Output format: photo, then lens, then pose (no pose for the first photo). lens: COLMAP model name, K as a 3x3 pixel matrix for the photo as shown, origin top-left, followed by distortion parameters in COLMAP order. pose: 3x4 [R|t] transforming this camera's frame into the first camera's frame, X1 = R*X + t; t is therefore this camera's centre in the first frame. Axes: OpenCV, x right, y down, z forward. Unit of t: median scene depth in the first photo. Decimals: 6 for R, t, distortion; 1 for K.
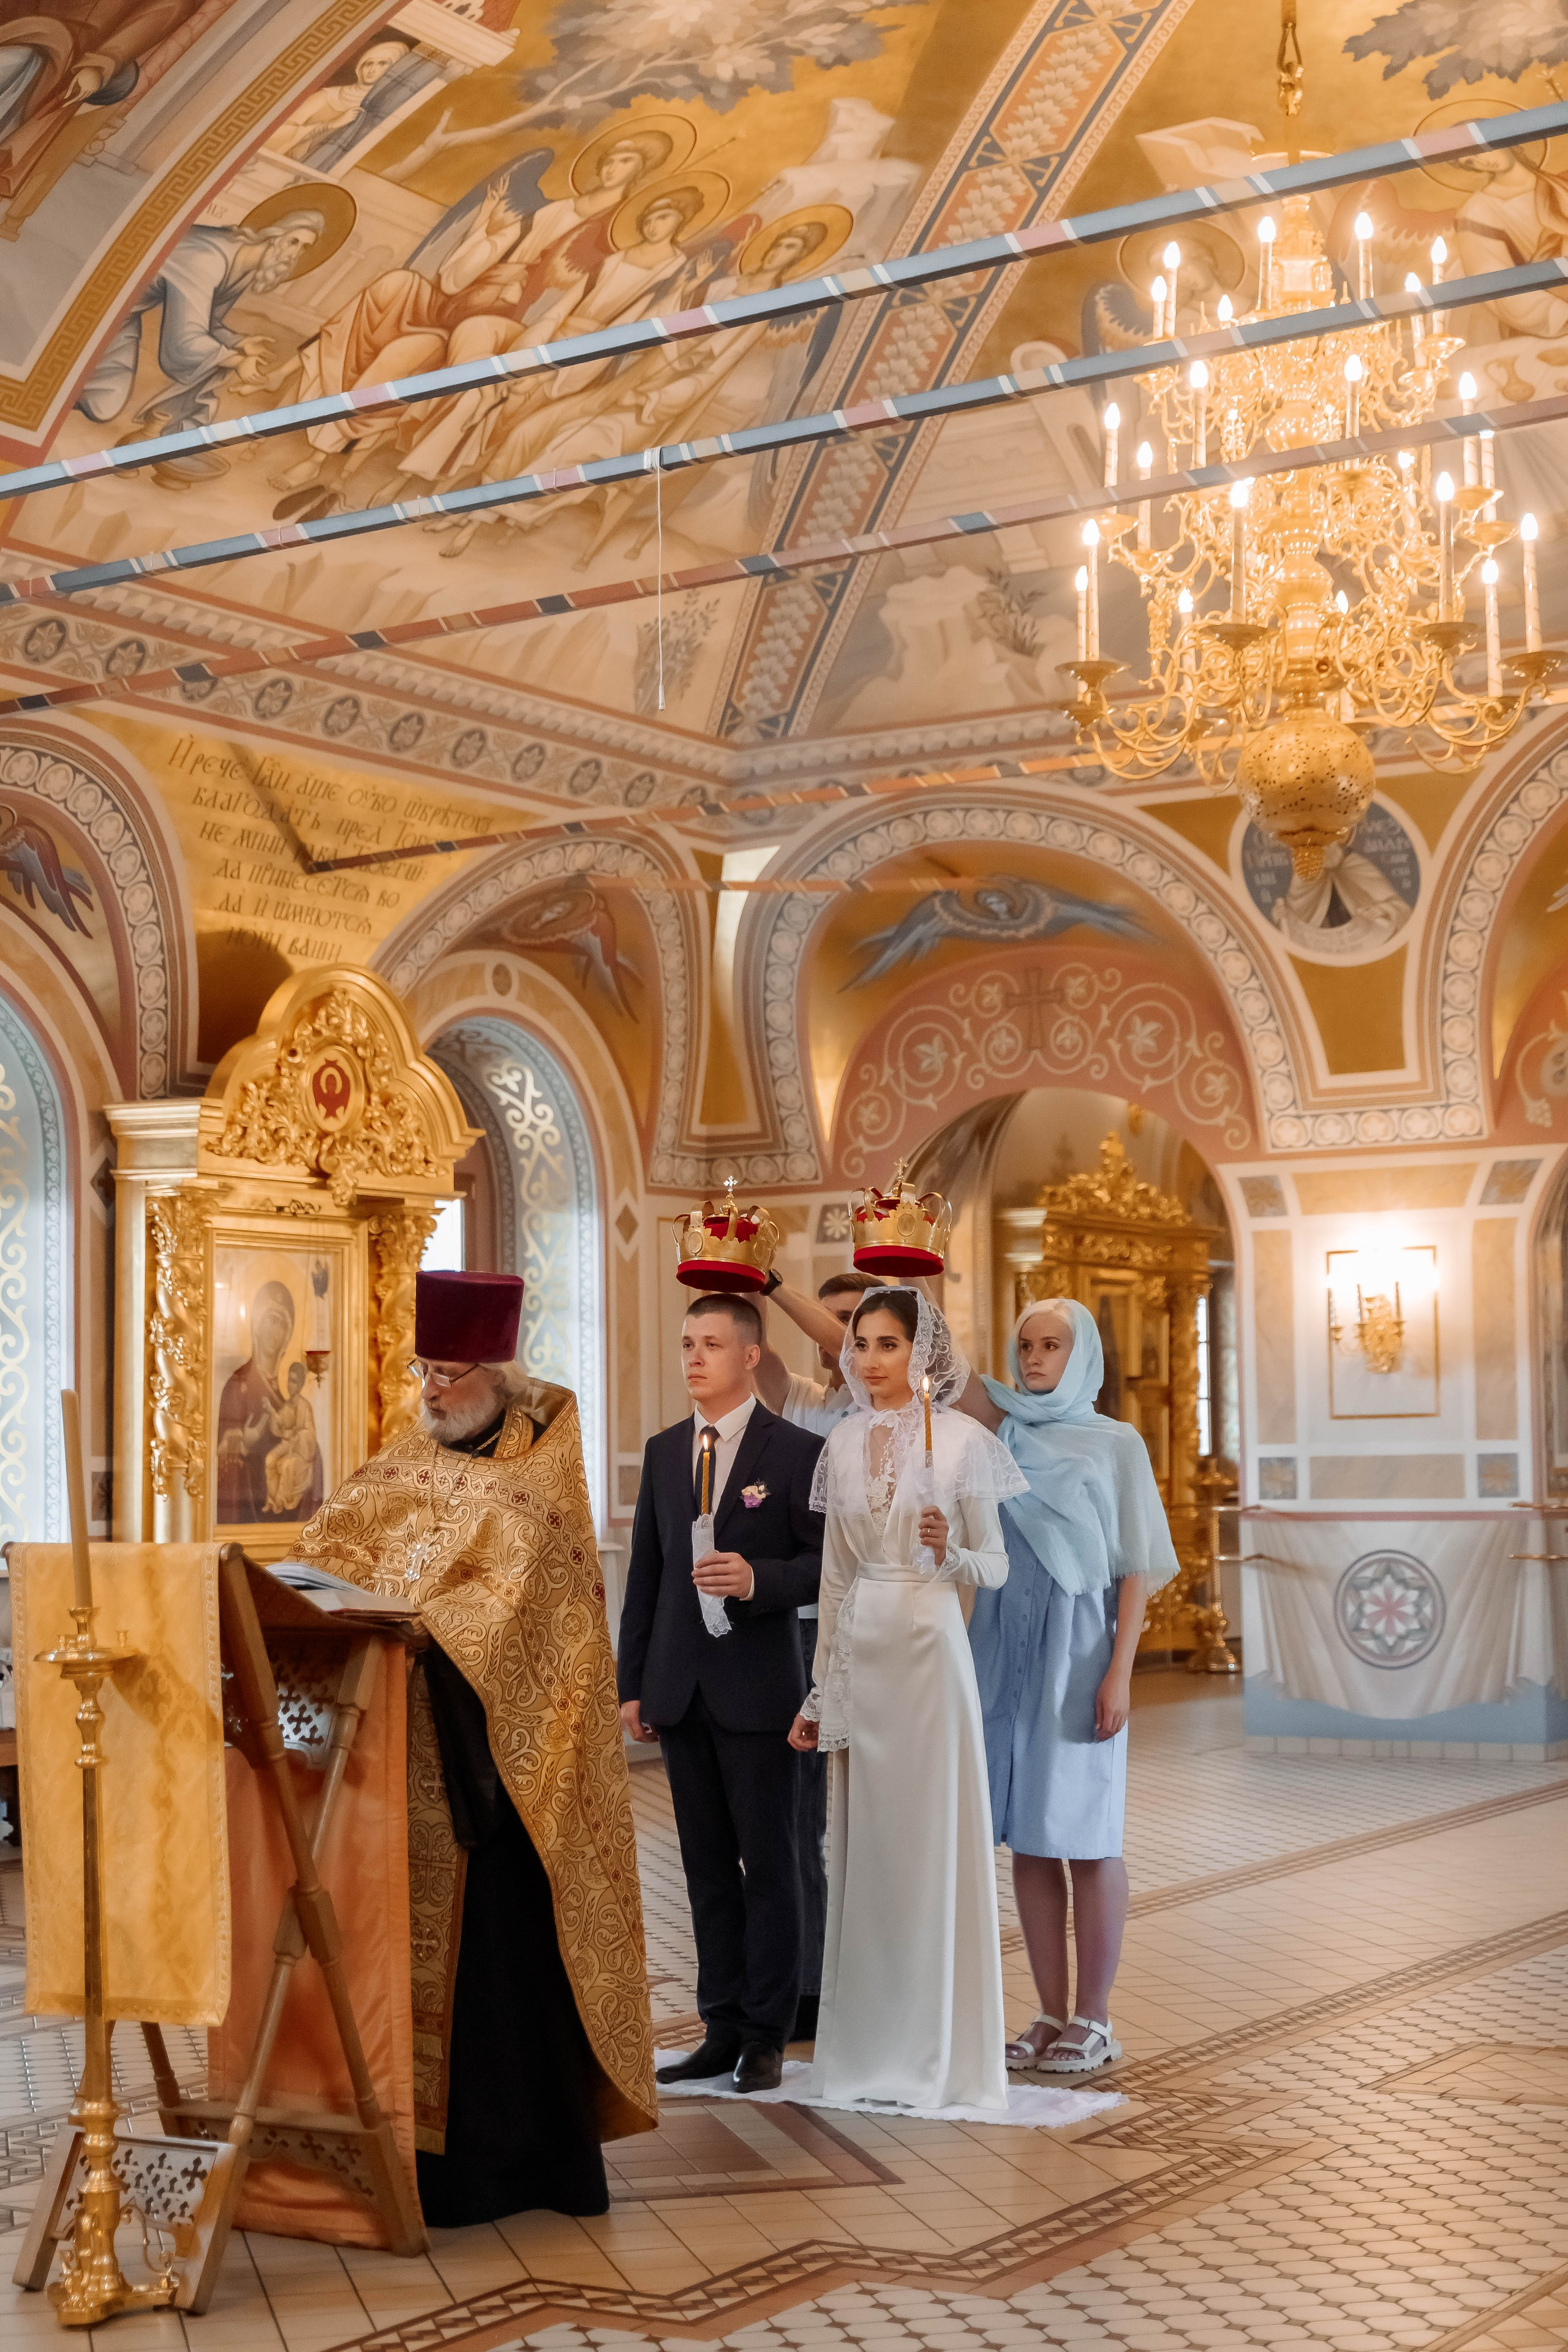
lens RADIAL K [[3445.4, 0, 780.1], [0, 3445.4, 1177.2], [0, 0, 1]] dist [0.018257, 0.000000]
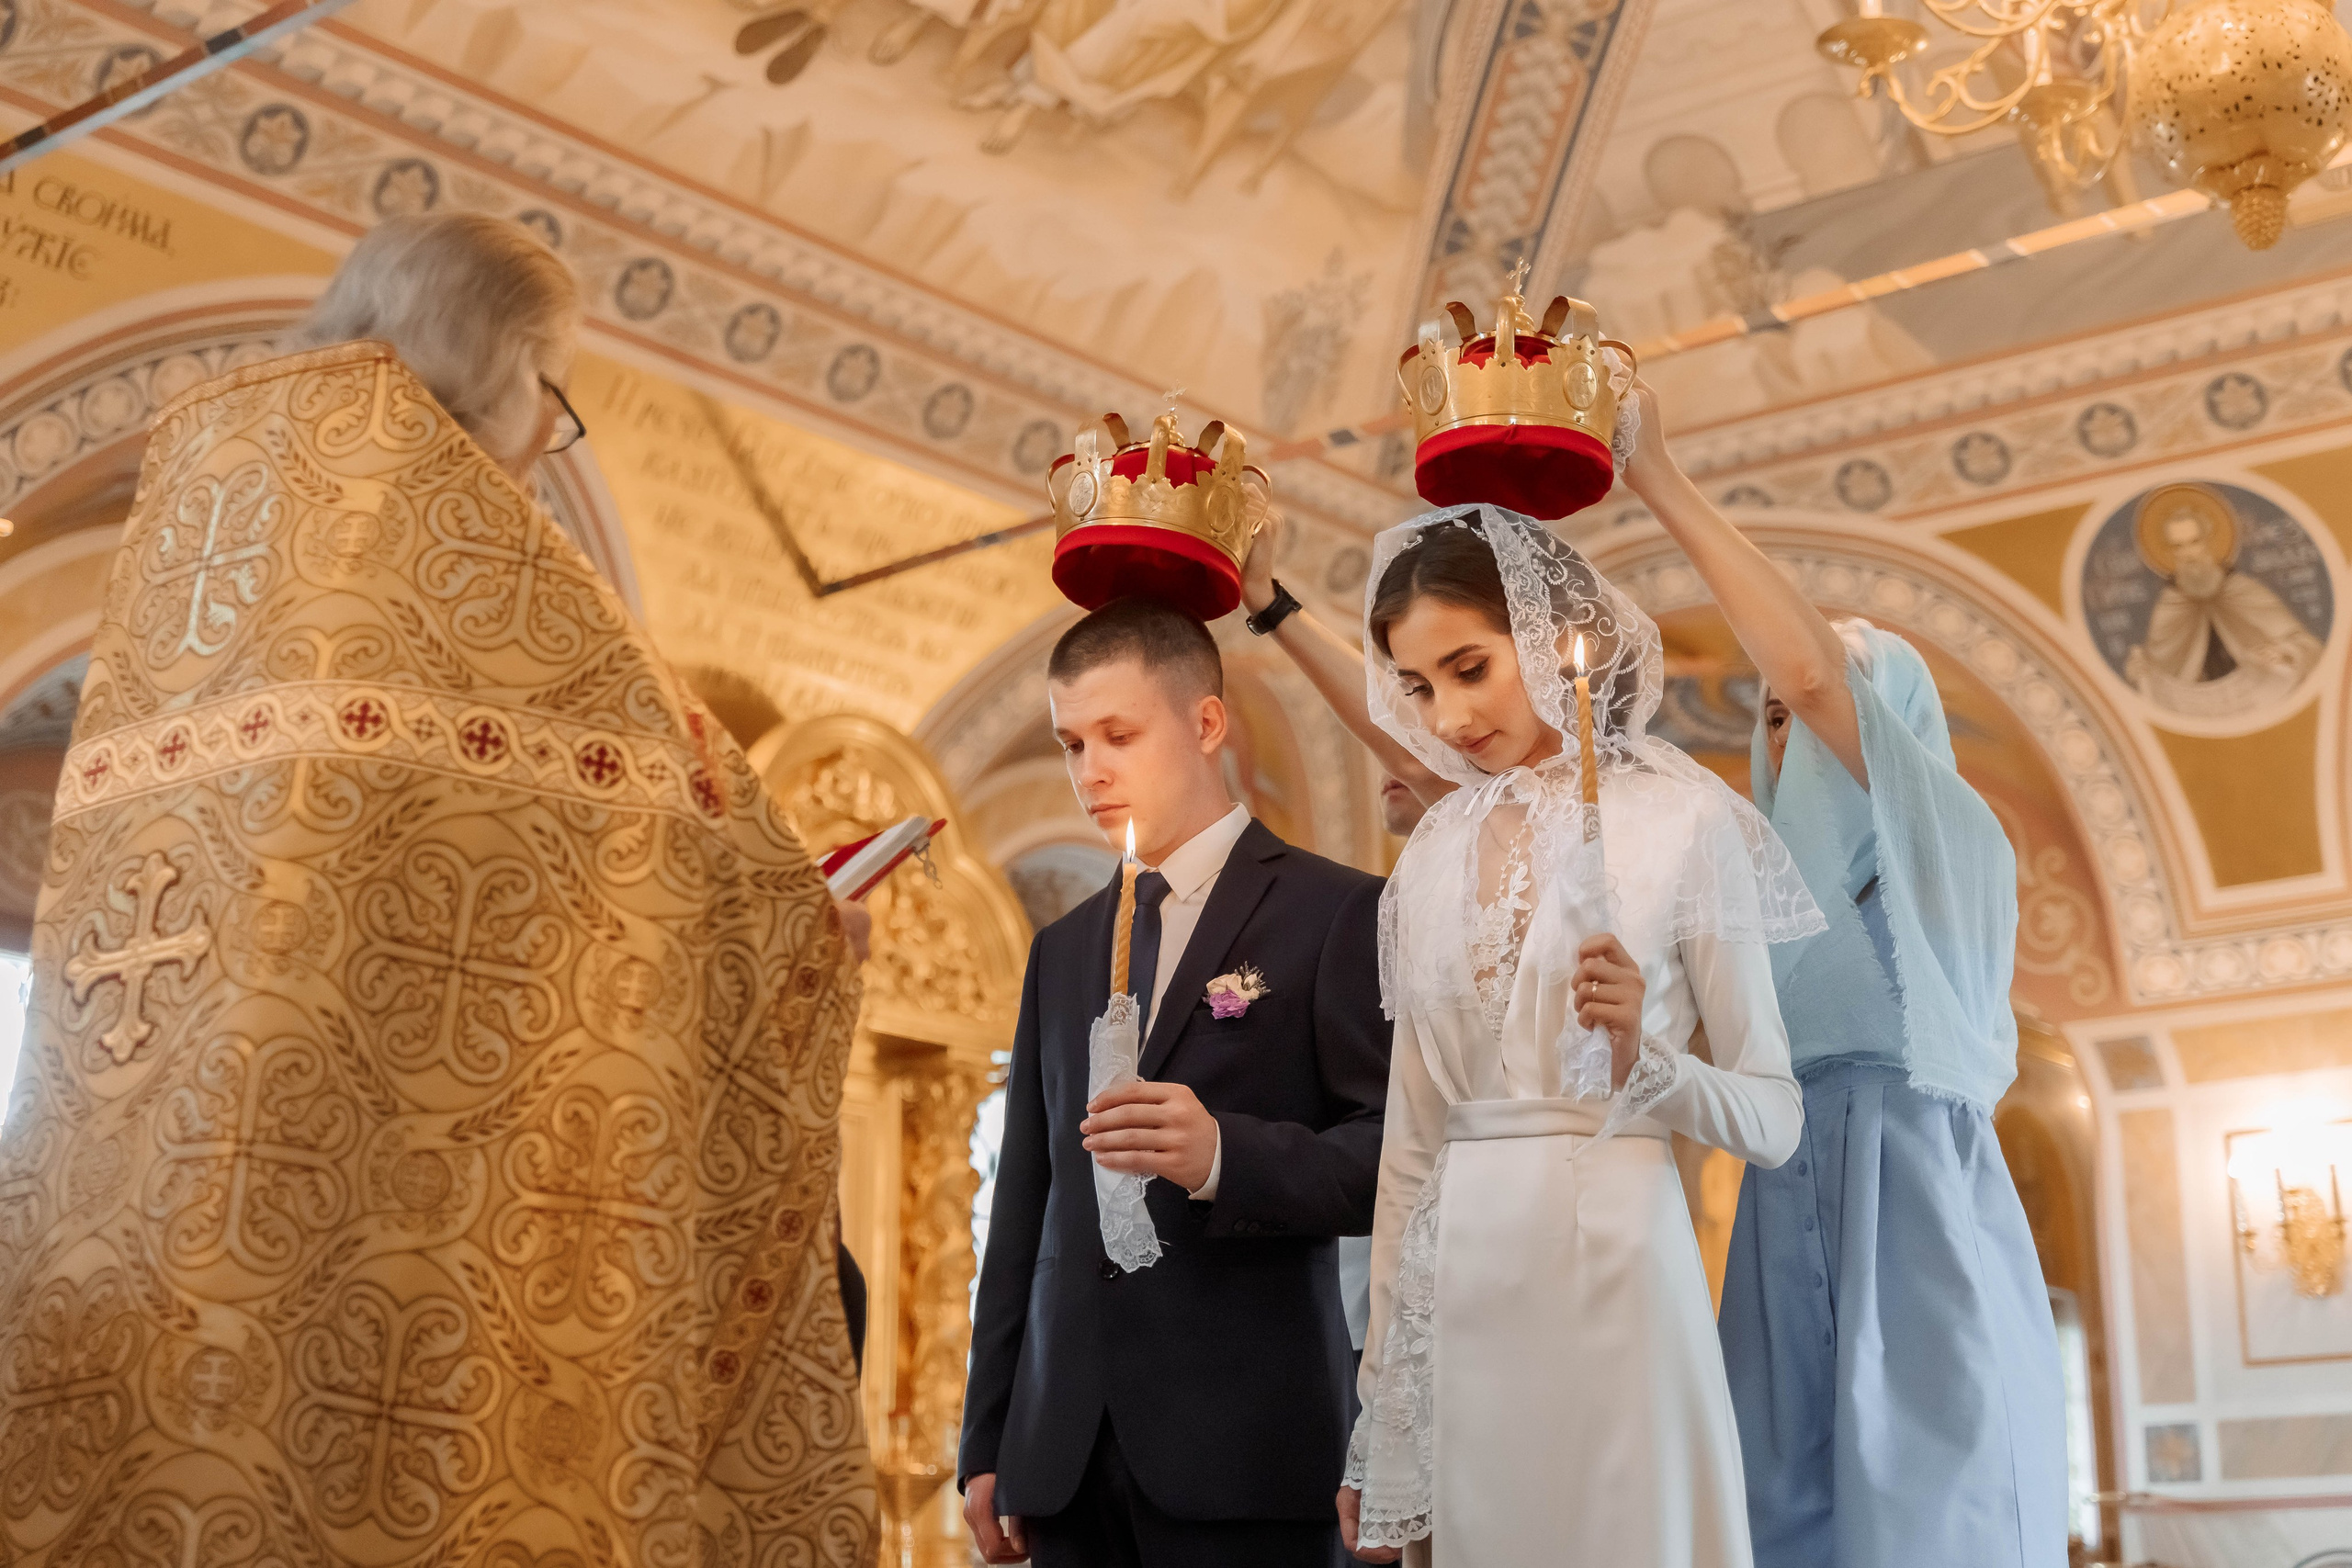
lens RADIAL K [[3434.1, 0, 1225.5], [0, 3434.1, 742.2], [0, 0, 1]] dist [0.009737, 0.000000]
pose [[0.995754, -0.019994, -0.089862, 0.016964], [0.003823, 0.984268, -0.176641, 0.071323], [0.091980, 0.175548, 0.980165, 0.273724]]
